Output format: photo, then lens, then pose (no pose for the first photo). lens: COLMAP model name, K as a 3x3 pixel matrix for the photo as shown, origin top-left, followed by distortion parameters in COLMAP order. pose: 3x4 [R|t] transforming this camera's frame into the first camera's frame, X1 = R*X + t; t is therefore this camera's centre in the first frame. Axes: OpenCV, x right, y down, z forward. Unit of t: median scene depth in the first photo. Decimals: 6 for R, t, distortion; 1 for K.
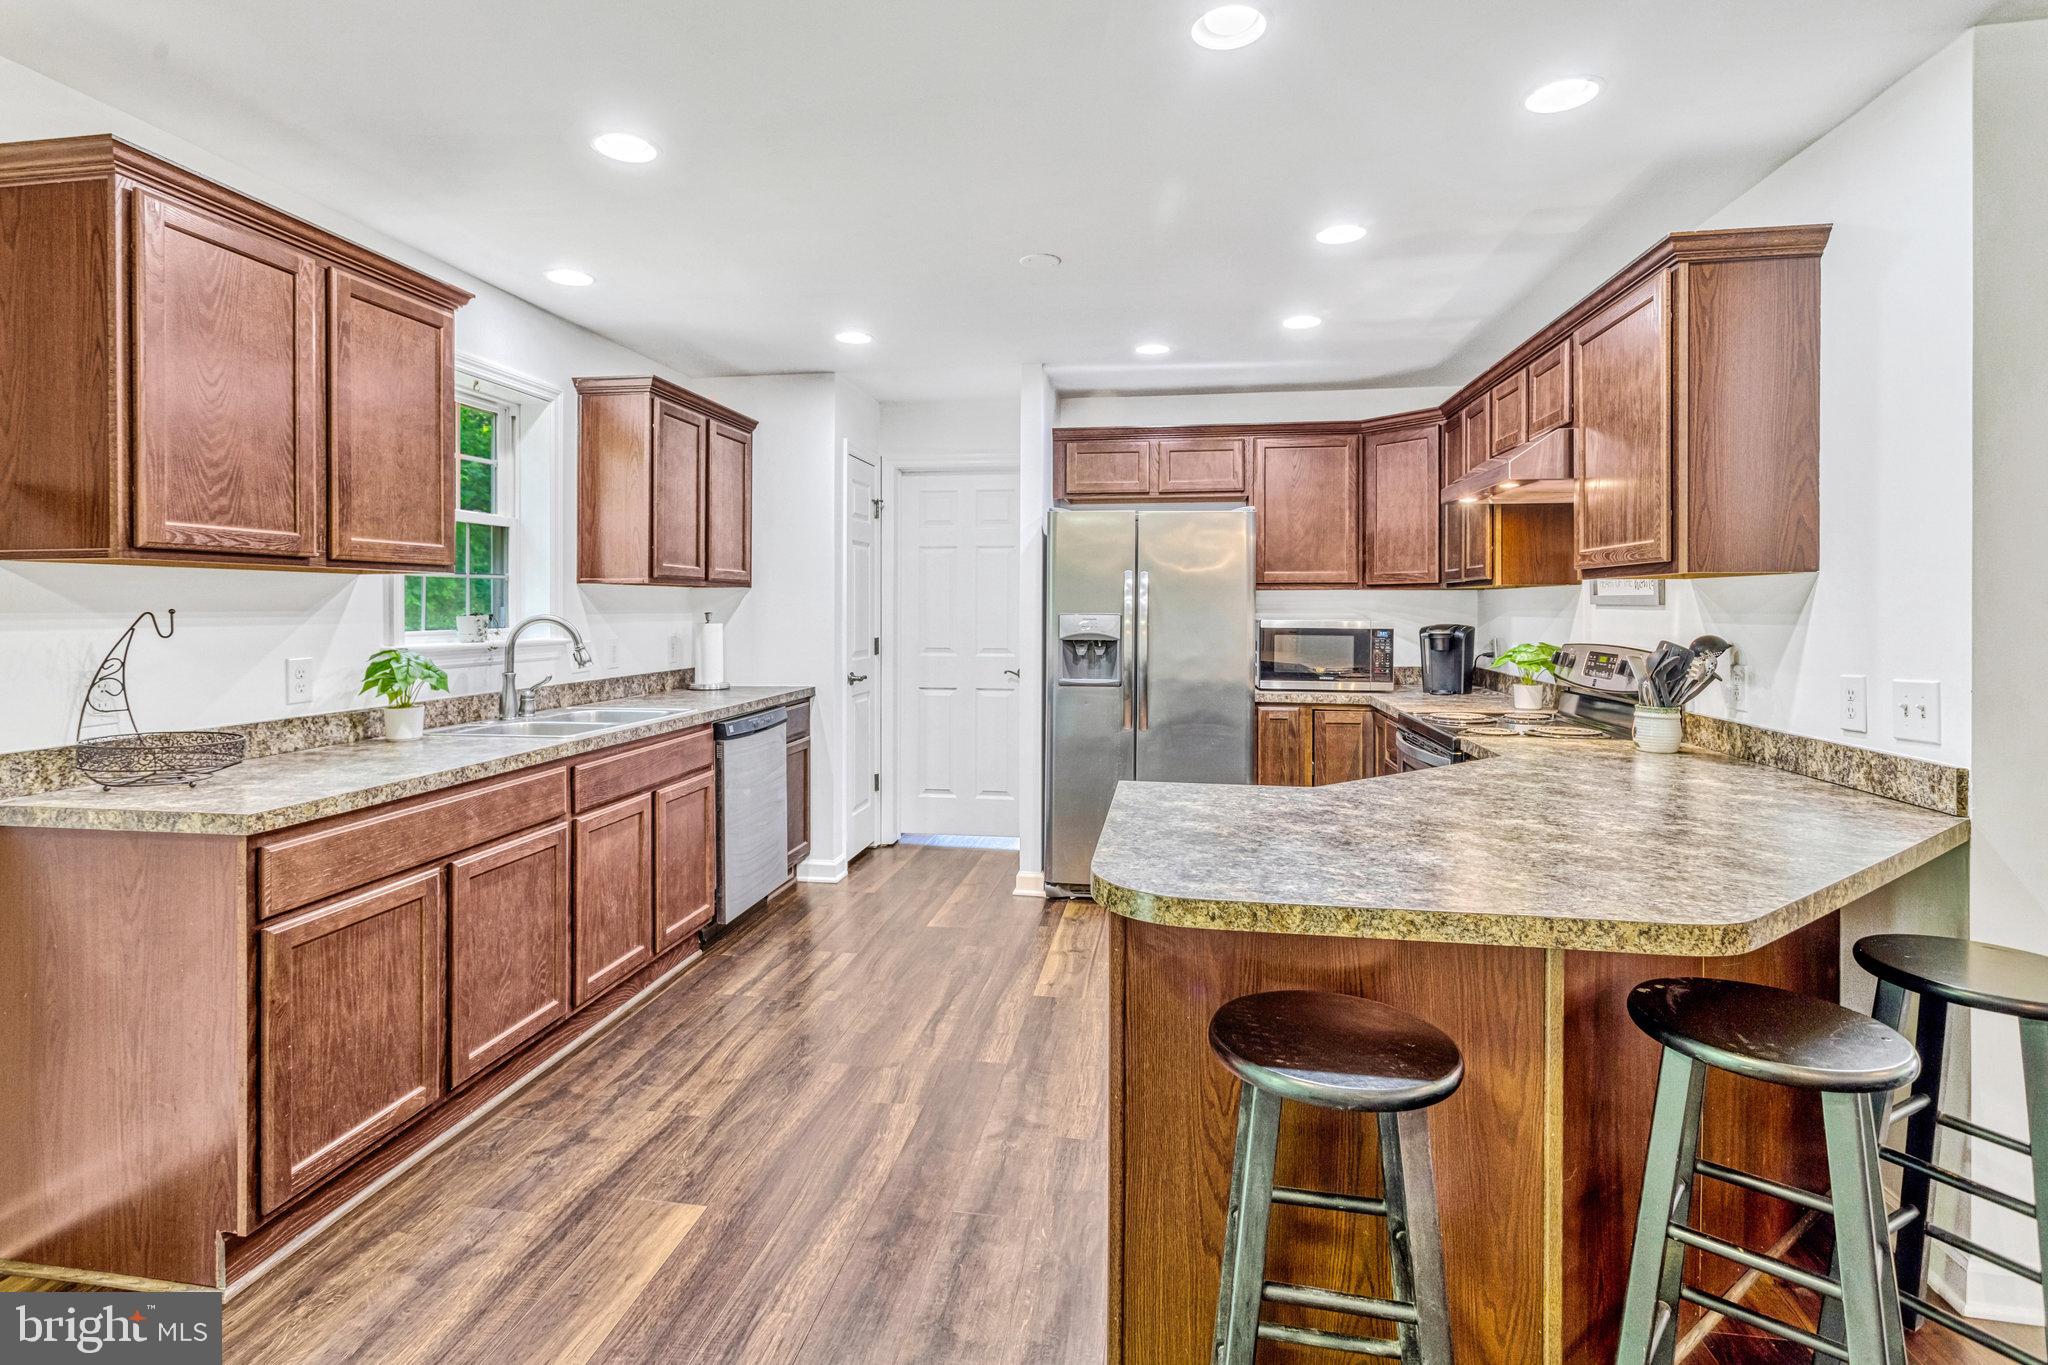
lens RADIAL K [[990.4, 0, 1024.3], [0, 990.4, 606.8], [0, 0, 1]] dist [-0.000388, 0.000079]
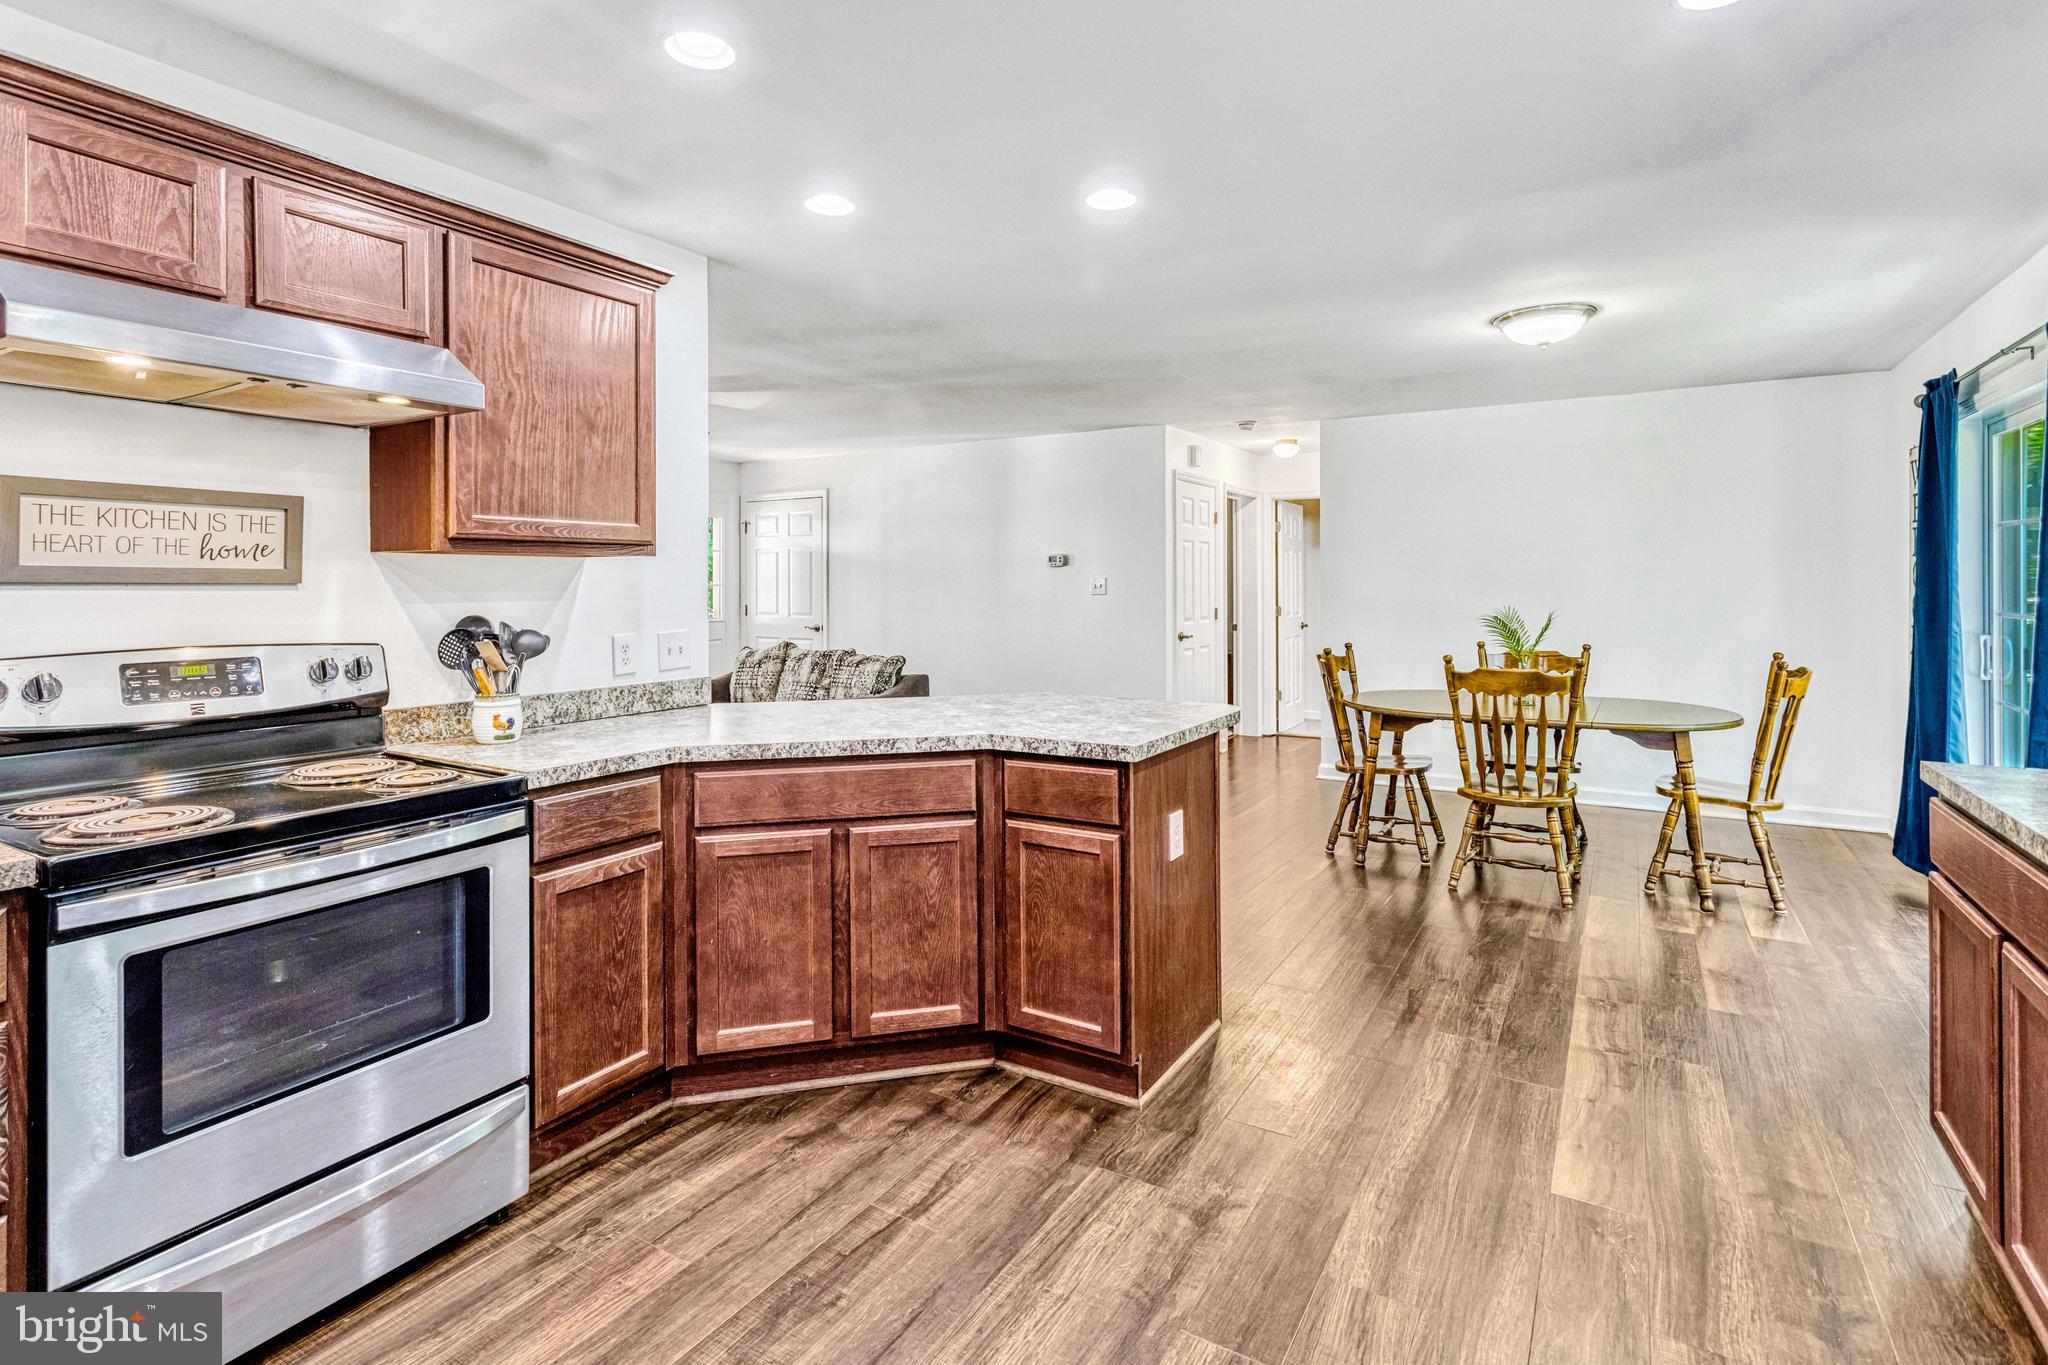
lens RADIAL K [[1016.4, 0, 1025.1], [0, 1016.4, 588.0], [0, 0, 1]] dist [0.000610, 0.000387]
pose [[-0.926063, -0.002030, 0.377365, -0.117644], [0.000395, 0.999980, 0.006349, -0.001965], [-0.377370, 0.006029, -0.926043, 1.161240]]
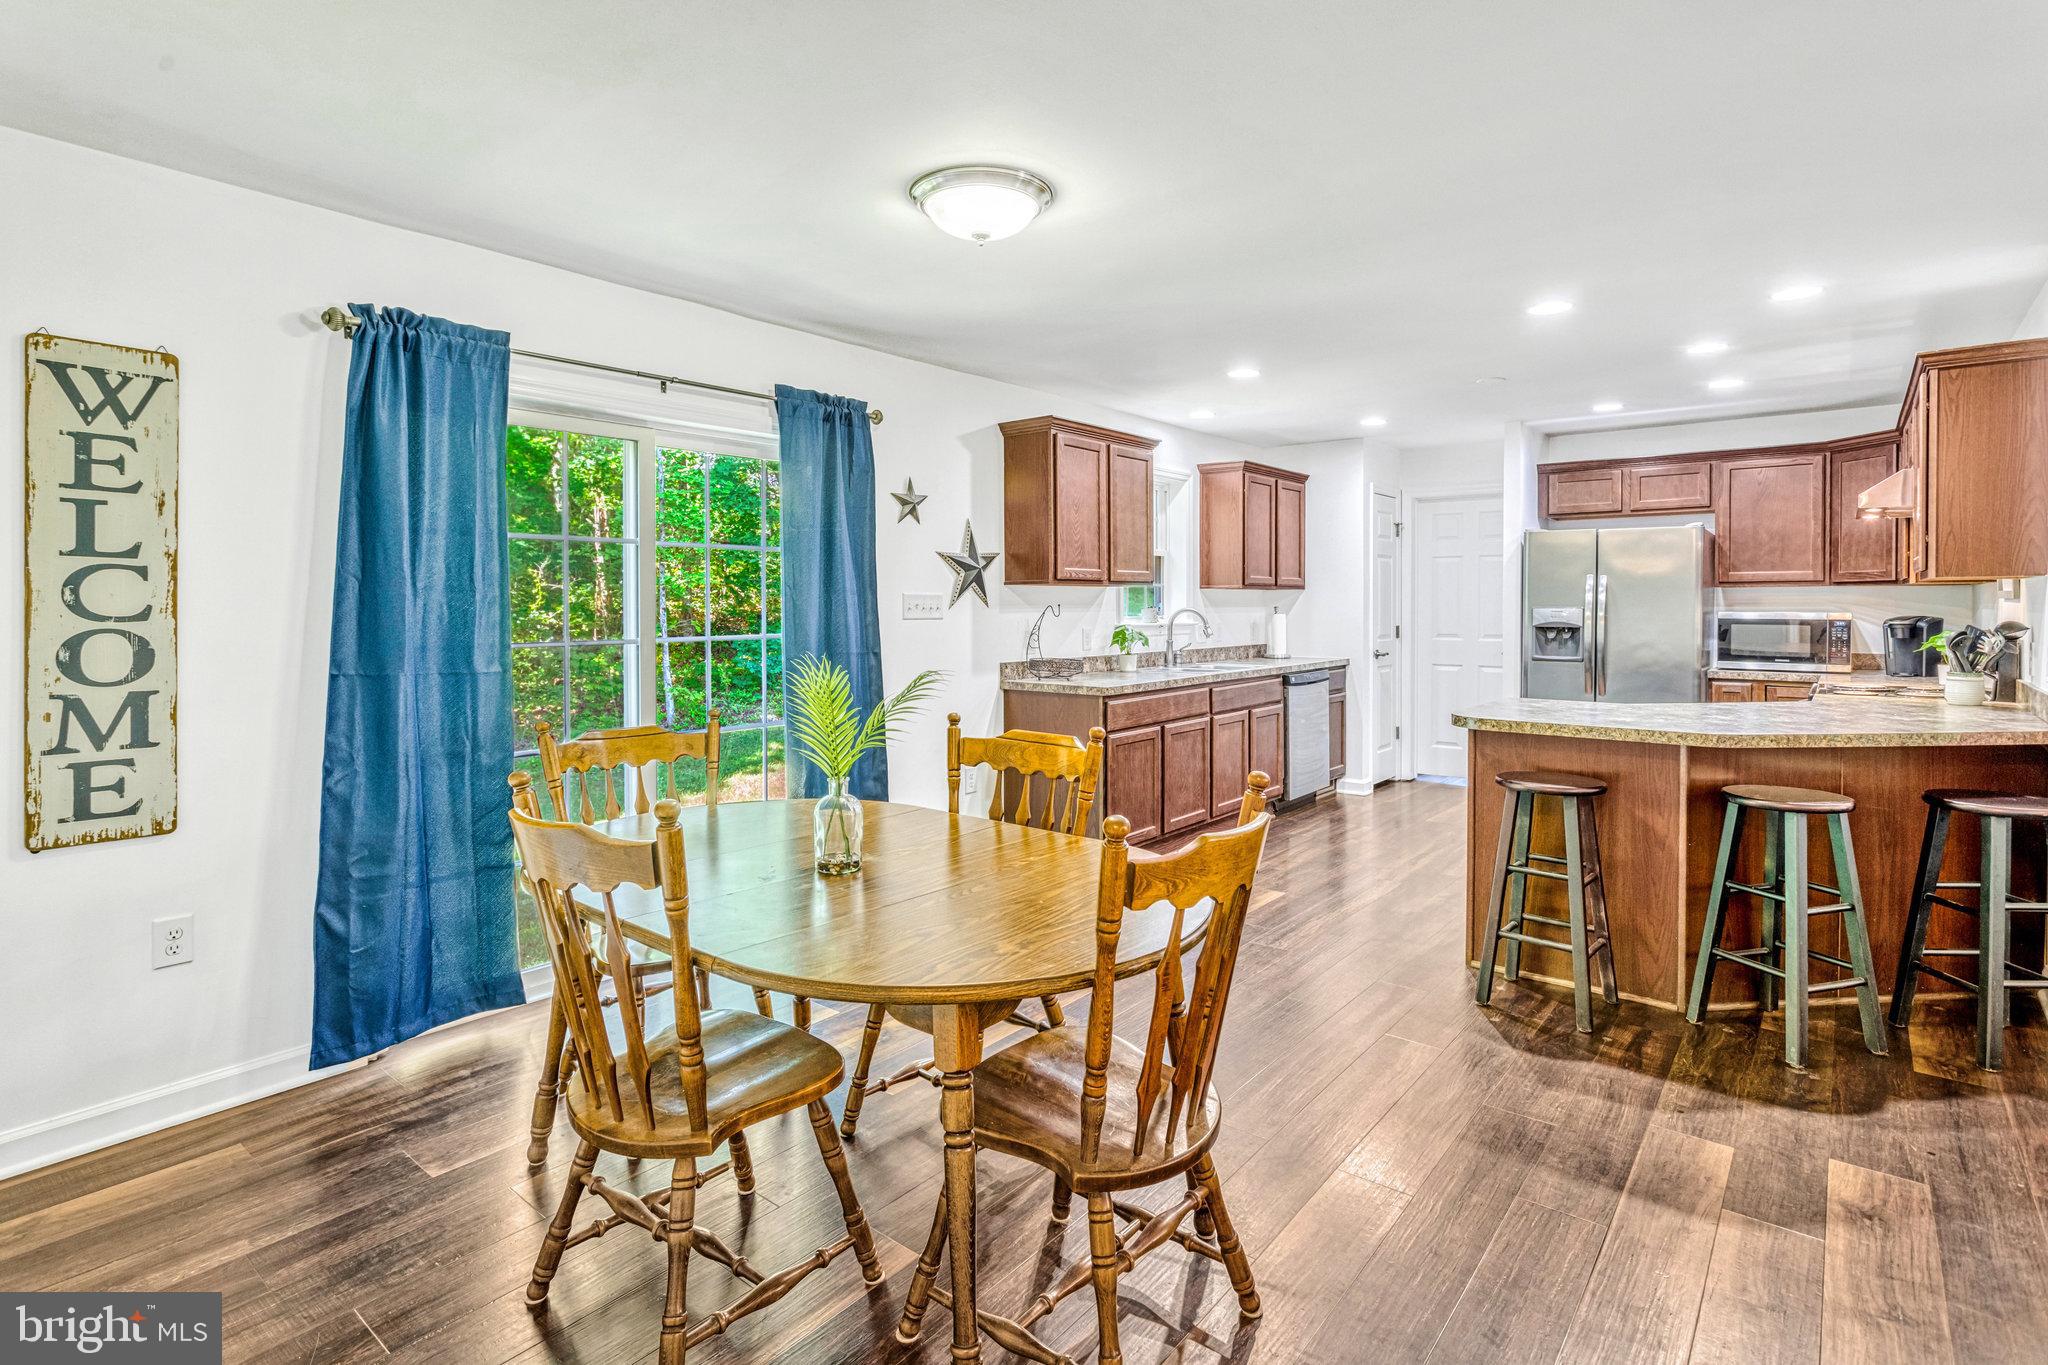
lens RADIAL K [[1022.9, 0, 1034.2], [0, 1022.9, 614.6], [0, 0, 1]] dist [-0.000953, 0.000323]
pose [[0.866123, 0.002703, -0.499823, 0.158266], [0.003051, 0.999938, 0.010696, 0.000056], [0.499821, -0.010789, 0.866061, -0.603793]]
